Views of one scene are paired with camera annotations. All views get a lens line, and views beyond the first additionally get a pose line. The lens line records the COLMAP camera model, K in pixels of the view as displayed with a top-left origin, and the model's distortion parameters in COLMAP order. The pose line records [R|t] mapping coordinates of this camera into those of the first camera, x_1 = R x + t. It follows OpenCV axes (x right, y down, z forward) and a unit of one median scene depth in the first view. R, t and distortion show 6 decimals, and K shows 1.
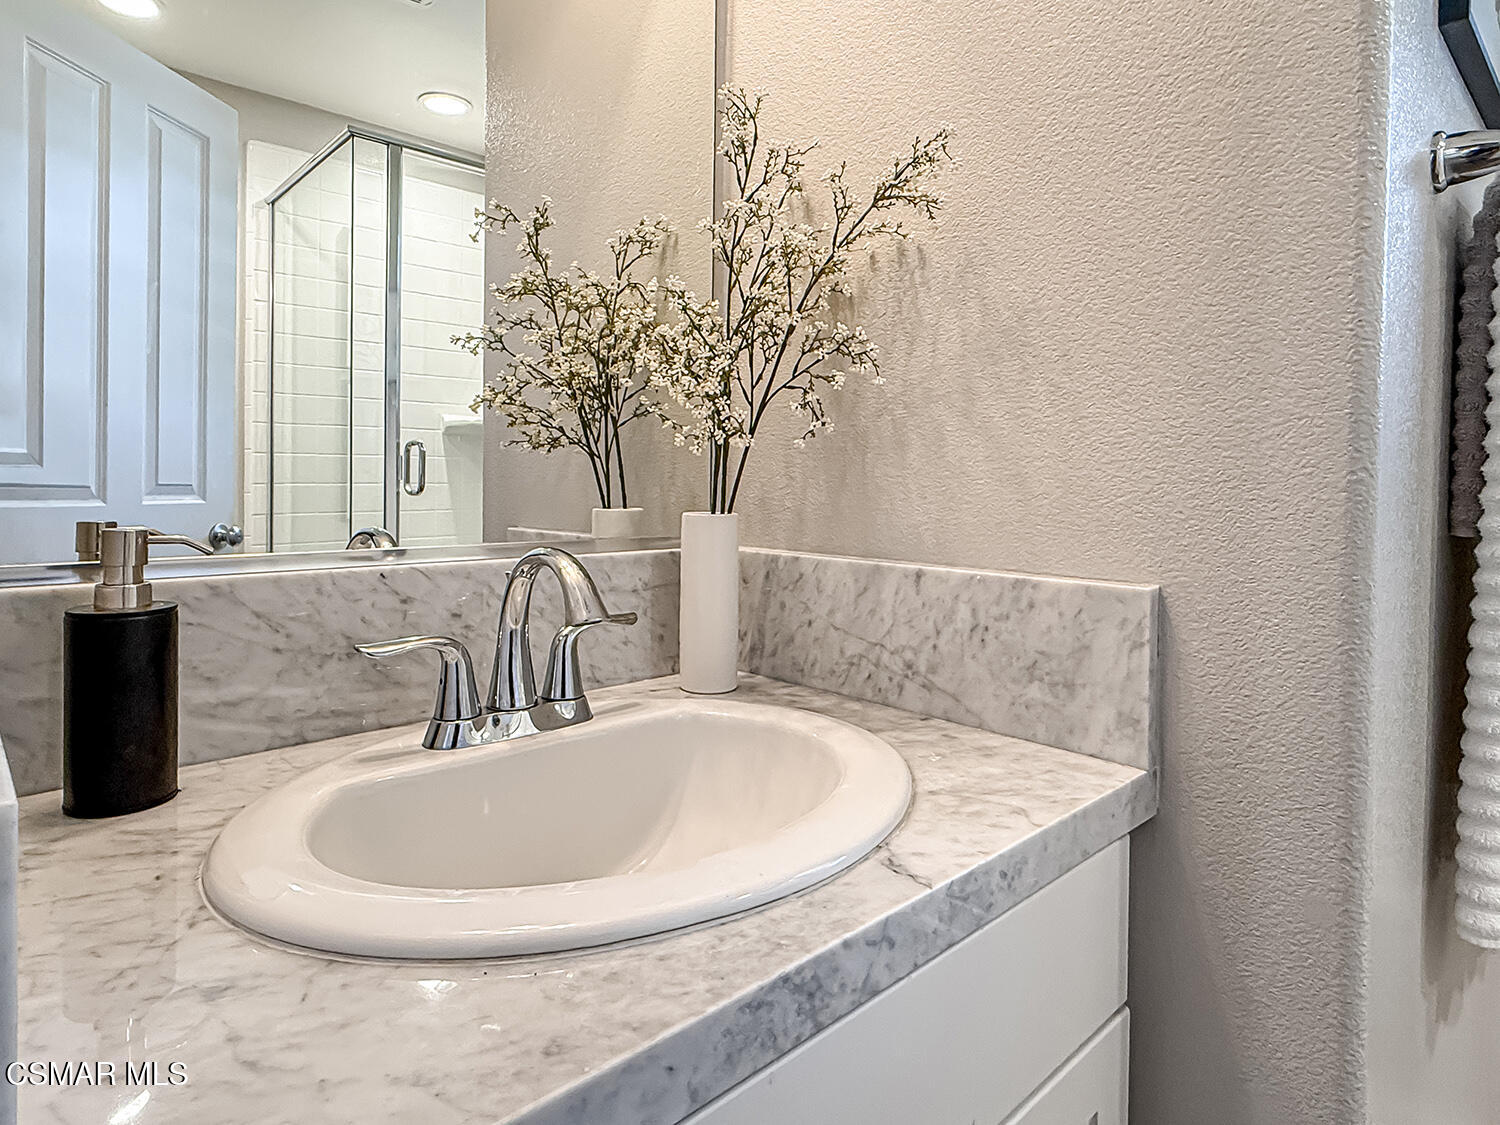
lens RADIAL K [[828.3, 0, 750.0], [0, 828.3, 562.5], [0, 0, 1]] dist [-0.001637, -0.000719]
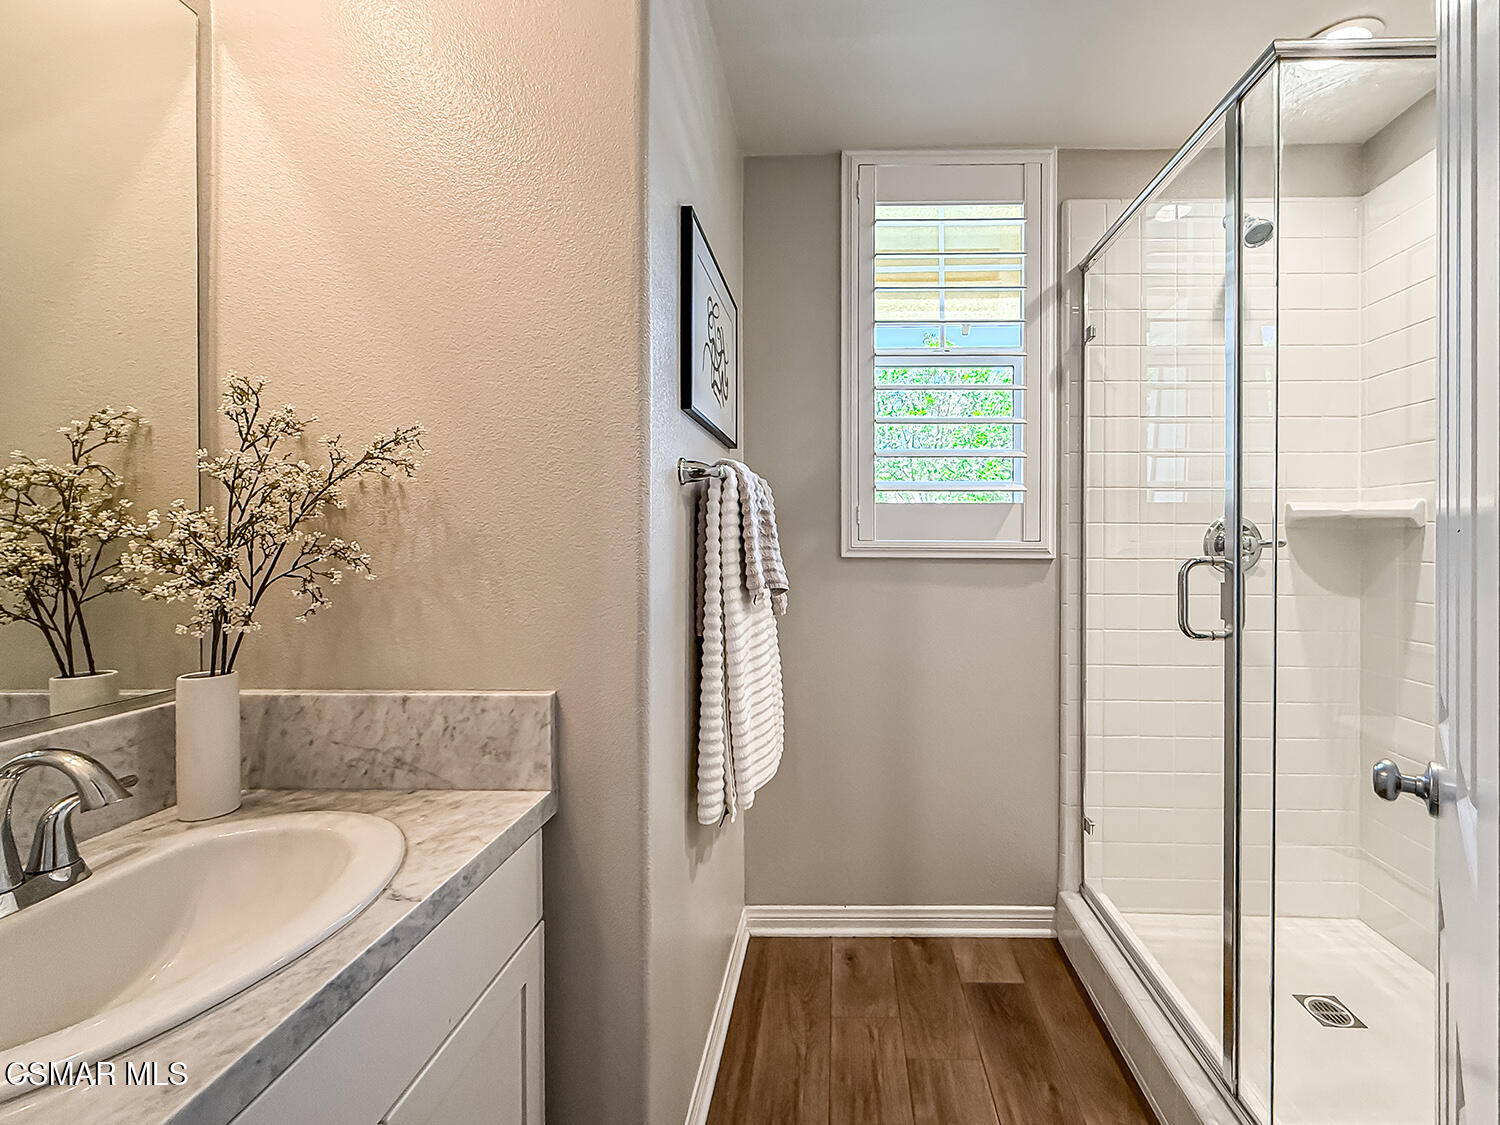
lens RADIAL K [[608.6, 0, 840.9], [0, 608.6, 562.7], [0, 0, 1]] dist [0.000708, -0.000492]
pose [[0.670410, -0.006630, 0.741961, -0.098108], [0.044774, 0.998499, -0.031534, -0.174623], [-0.740639, 0.054362, 0.669701, -0.408222]]
